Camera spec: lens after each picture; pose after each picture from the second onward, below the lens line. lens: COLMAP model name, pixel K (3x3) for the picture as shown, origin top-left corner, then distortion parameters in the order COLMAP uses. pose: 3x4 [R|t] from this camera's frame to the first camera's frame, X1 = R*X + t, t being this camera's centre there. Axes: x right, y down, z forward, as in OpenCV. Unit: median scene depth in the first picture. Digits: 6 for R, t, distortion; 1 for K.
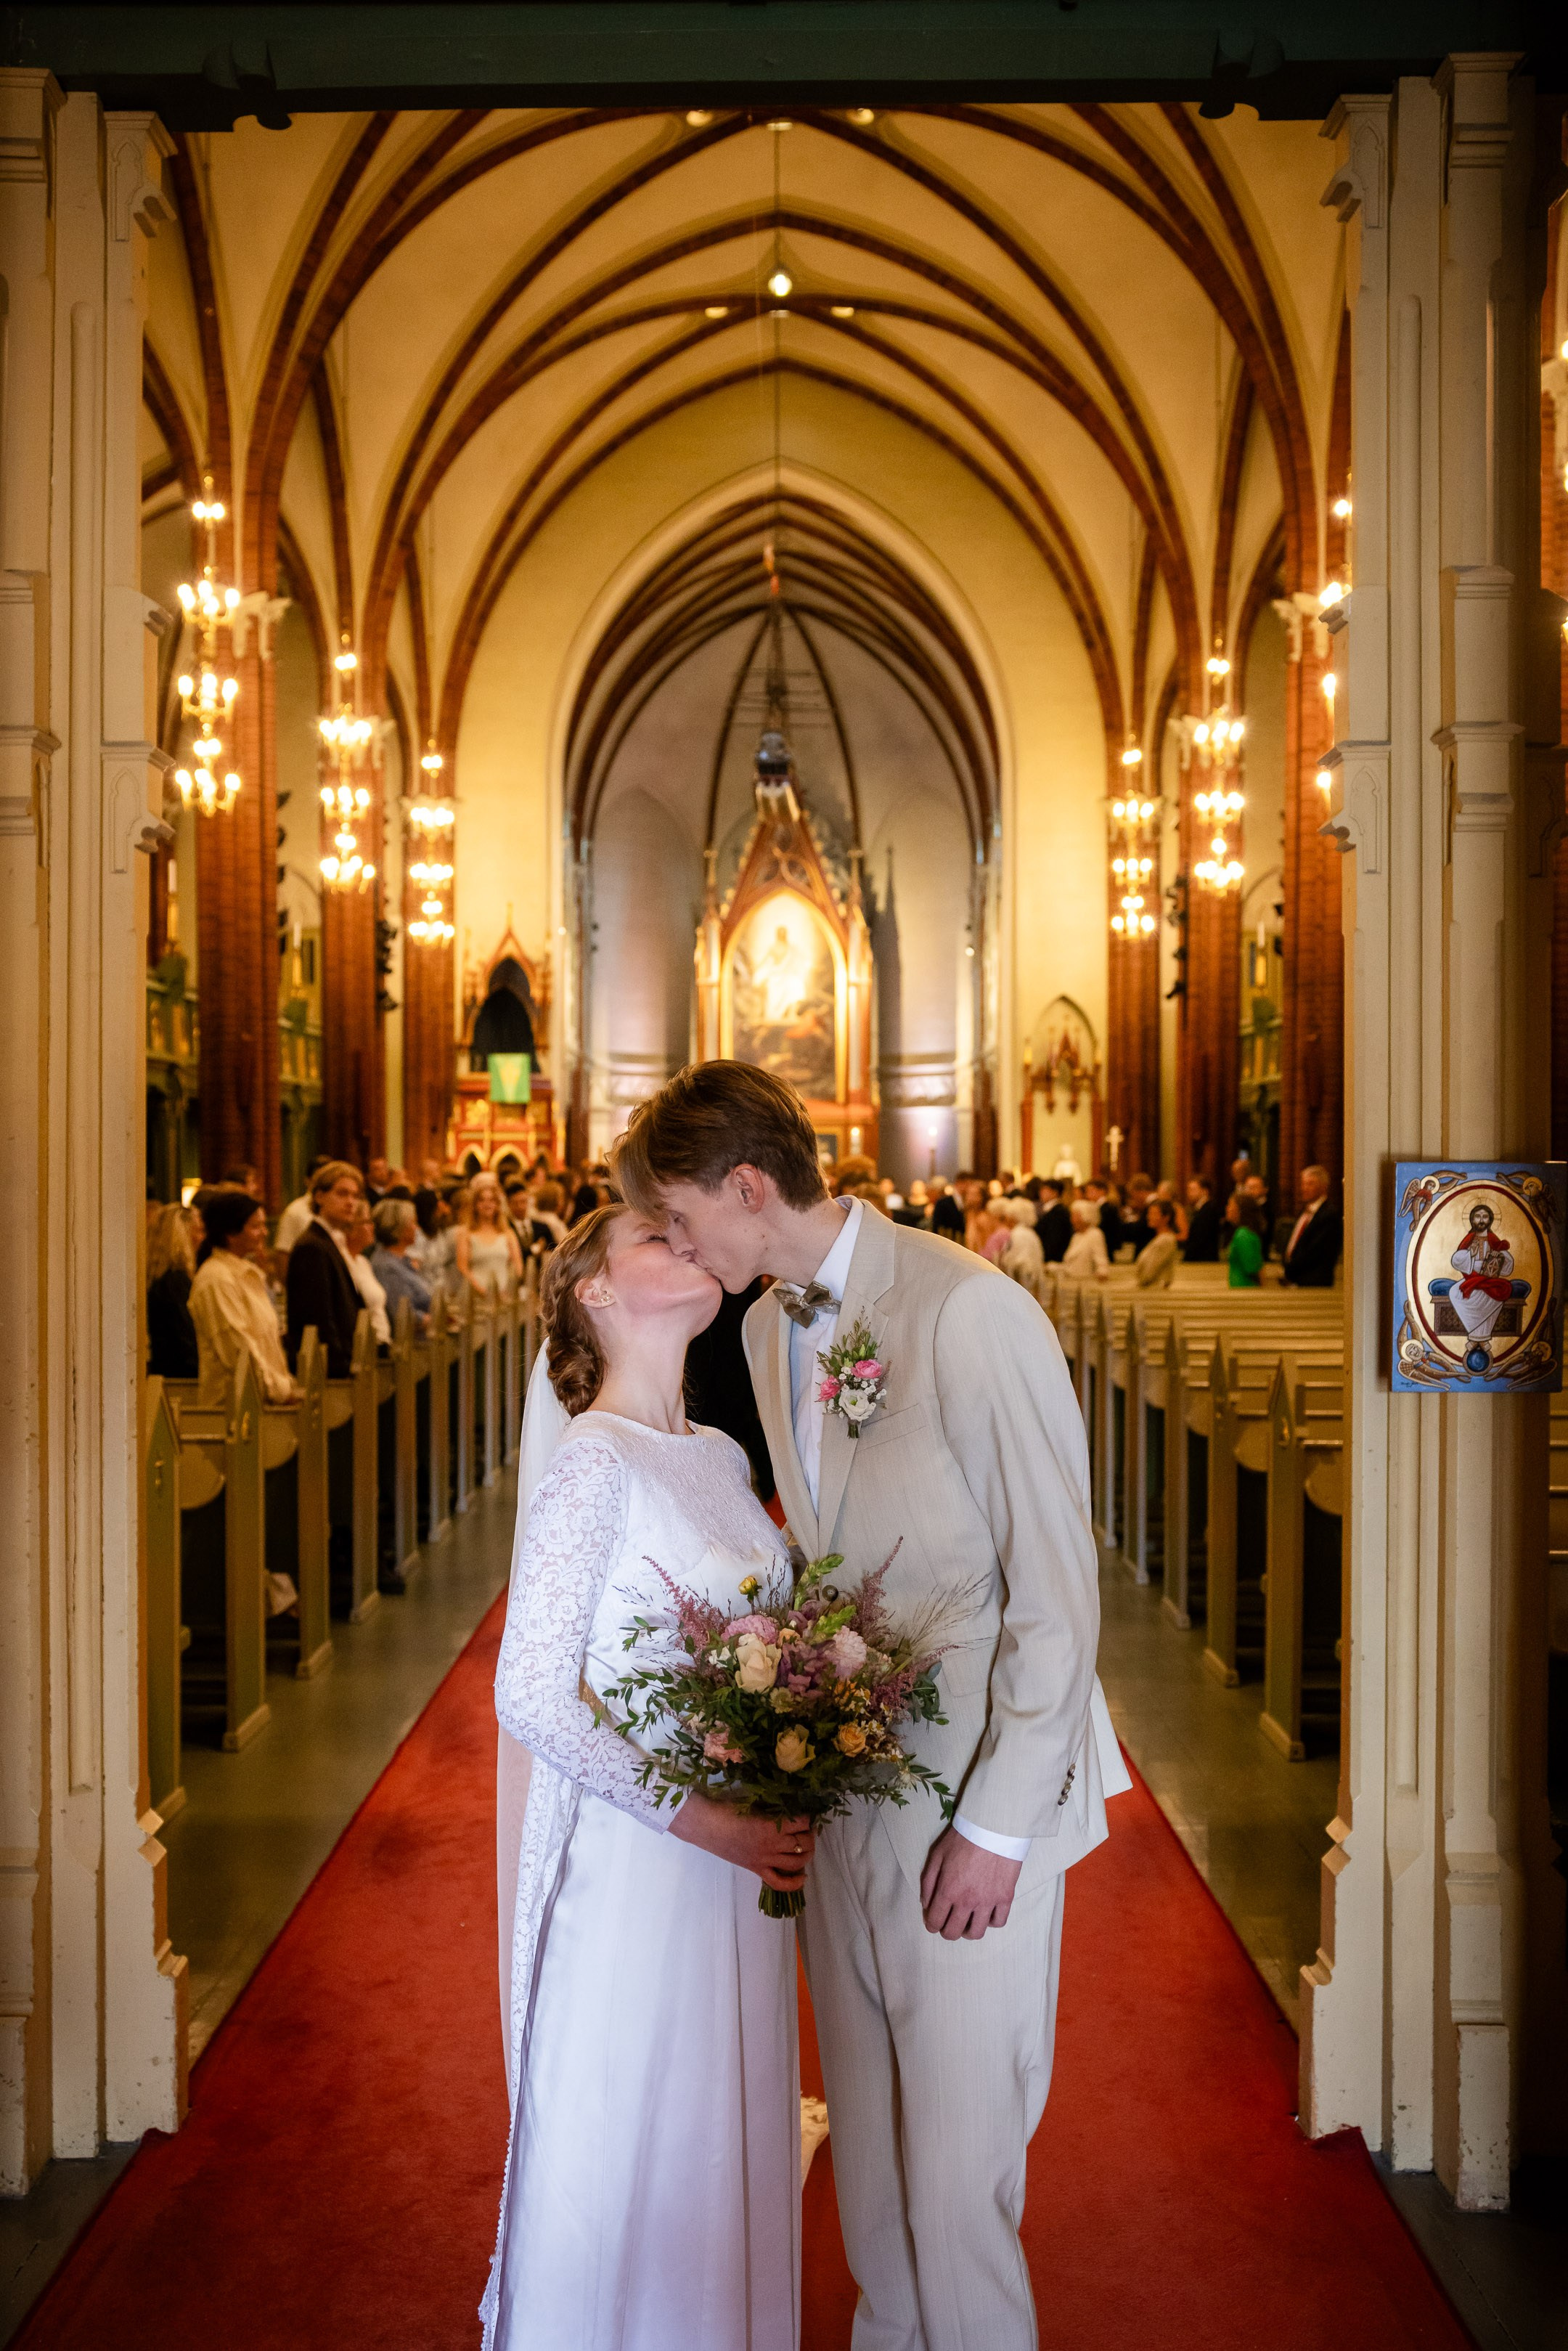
lens RADIAL K [[1964.5, 0, 798.3], [0, 1964.5, 1162.1], [0, 0, 1]] dist [-0.013055, -0.001337]
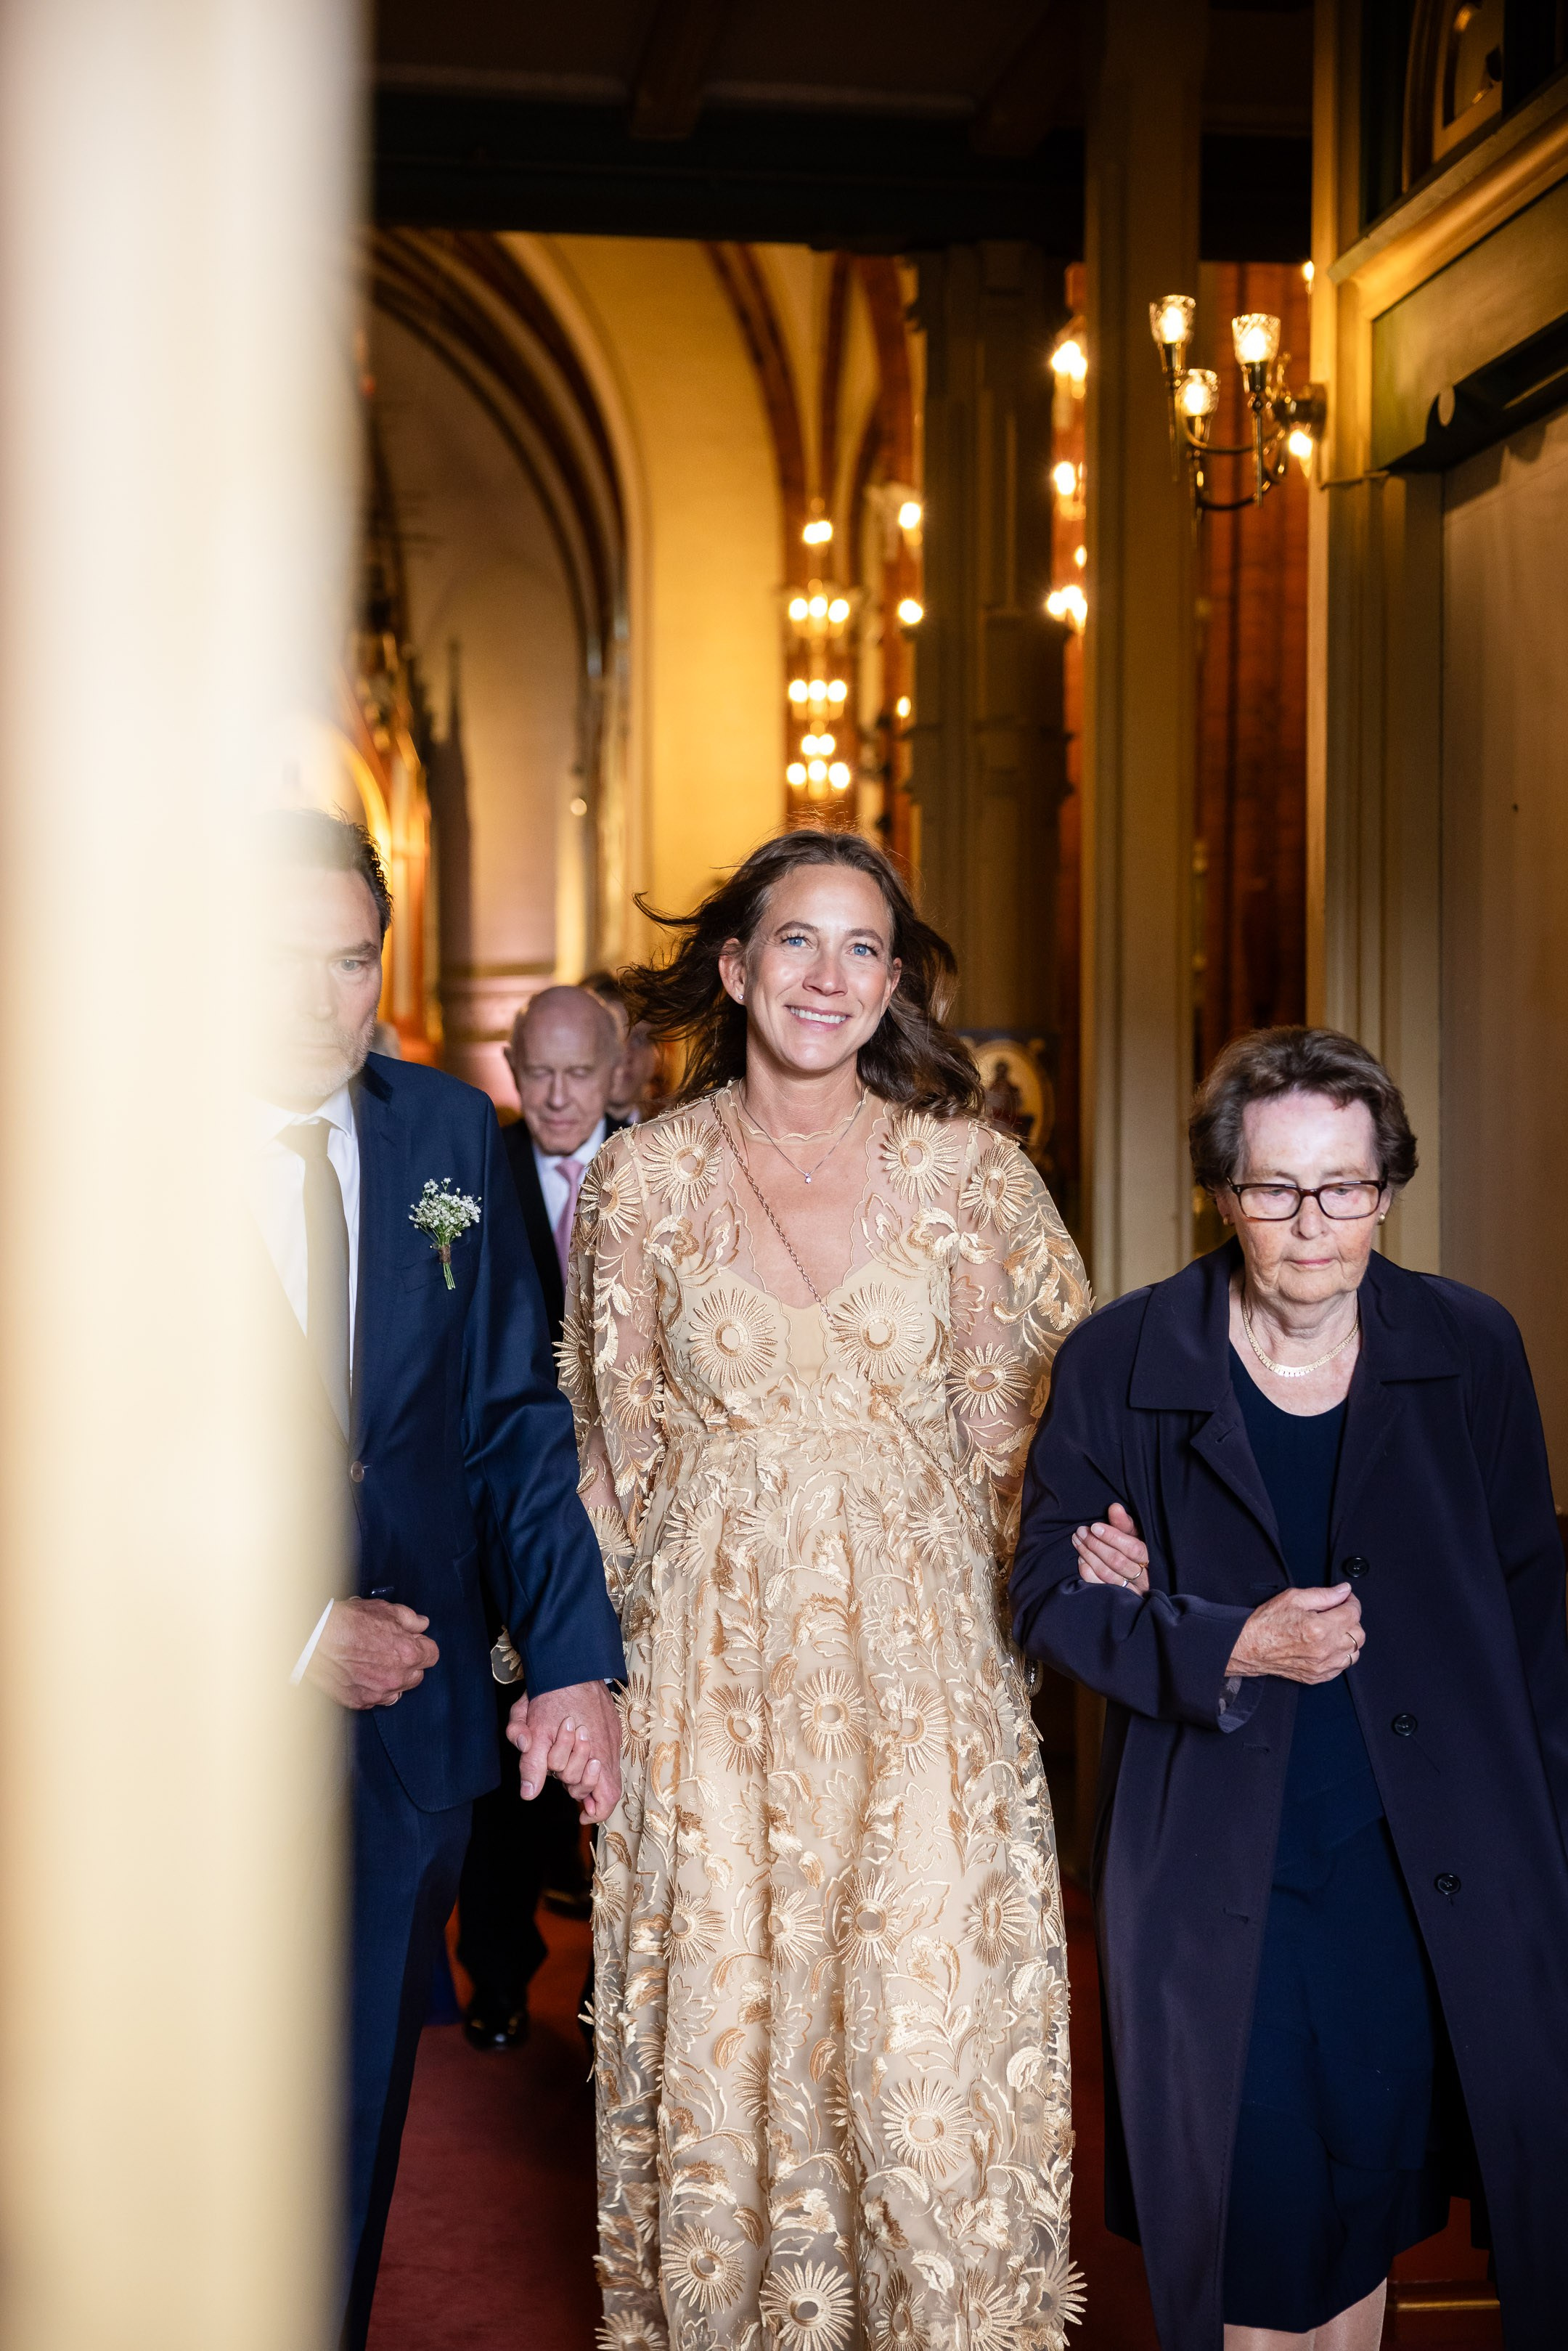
lens RADIAL K [[3357.9, 0, 752.5], [0, 3357.9, 1227.2], [0, 0, 1]] dist [0.148348, 0.000000]
pose [[0.989623, -0.002208, 0.143673, -0.017101], [-0.001058, 0.999743, 0.022653, 0.007876], [-0.143686, -0.022570, 0.989366, -0.126521]]
